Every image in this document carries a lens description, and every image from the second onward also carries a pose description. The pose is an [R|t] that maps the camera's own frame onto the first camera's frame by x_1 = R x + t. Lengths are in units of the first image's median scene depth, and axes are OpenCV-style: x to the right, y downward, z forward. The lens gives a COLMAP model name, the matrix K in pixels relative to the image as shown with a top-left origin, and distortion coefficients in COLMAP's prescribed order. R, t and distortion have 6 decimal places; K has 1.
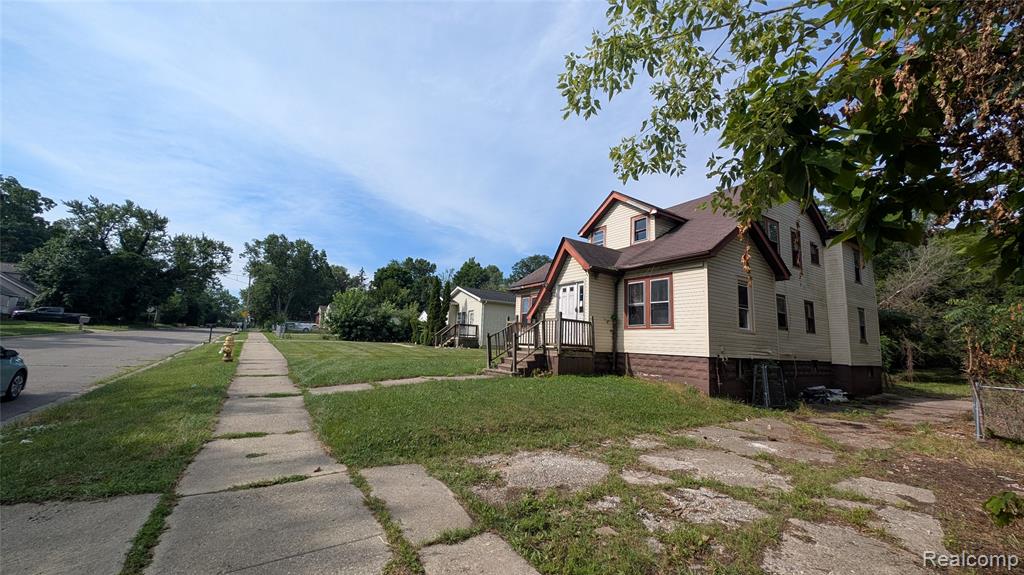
lens RADIAL K [[375.8, 0, 513.0], [0, 375.8, 291.0], [0, 0, 1]] dist [-0.015066, 0.000177]
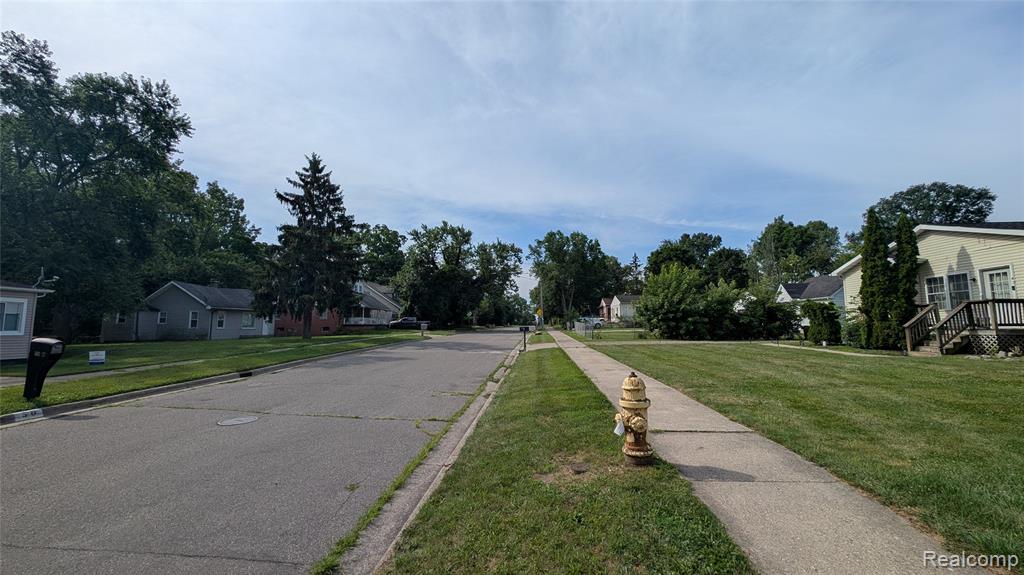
lens RADIAL K [[384.2, 0, 508.2], [0, 384.2, 290.2], [0, 0, 1]] dist [0.001638, -0.000068]
pose [[0.775316, -0.100905, -0.623461, -0.140625], [0.117033, 0.993012, -0.015178, 0.009256], [0.620636, -0.061198, 0.781707, 0.152681]]
